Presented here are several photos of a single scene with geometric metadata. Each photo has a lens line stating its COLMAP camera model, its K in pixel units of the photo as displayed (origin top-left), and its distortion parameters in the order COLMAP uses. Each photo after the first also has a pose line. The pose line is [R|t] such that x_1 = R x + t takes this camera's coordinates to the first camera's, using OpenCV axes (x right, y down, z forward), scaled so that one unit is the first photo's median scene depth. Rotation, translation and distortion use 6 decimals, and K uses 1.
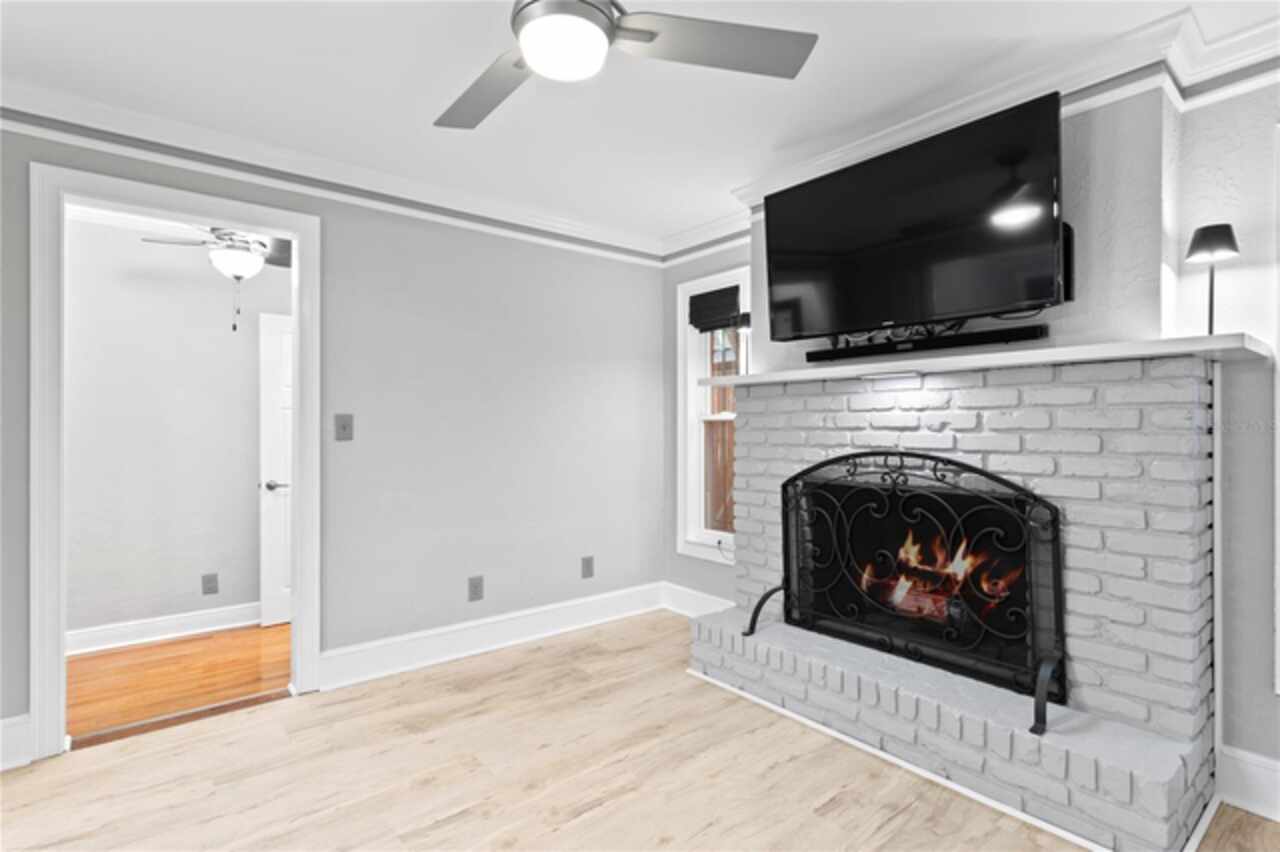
lens RADIAL K [[615.6, 0, 637.4], [0, 615.6, 426.9], [0, 0, 1]] dist [0.009240, 0.001459]
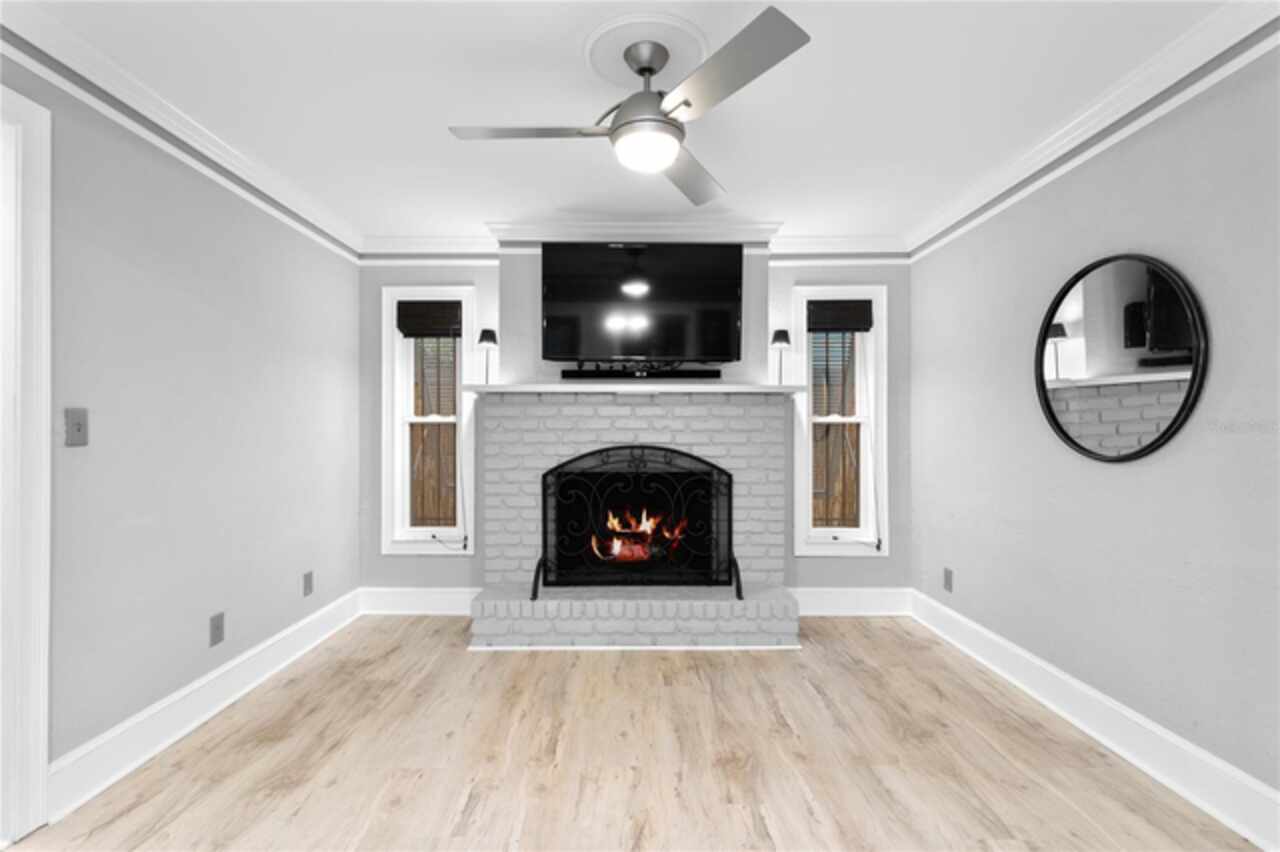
lens RADIAL K [[615.6, 0, 614.5], [0, 615.6, 427.6], [0, 0, 1]] dist [0.009240, 0.001459]
pose [[0.628894, 0.005261, 0.777474, -0.702227], [-0.002011, 0.999985, -0.005140, 0.003859], [-0.777489, 0.001669, 0.628895, 0.114976]]
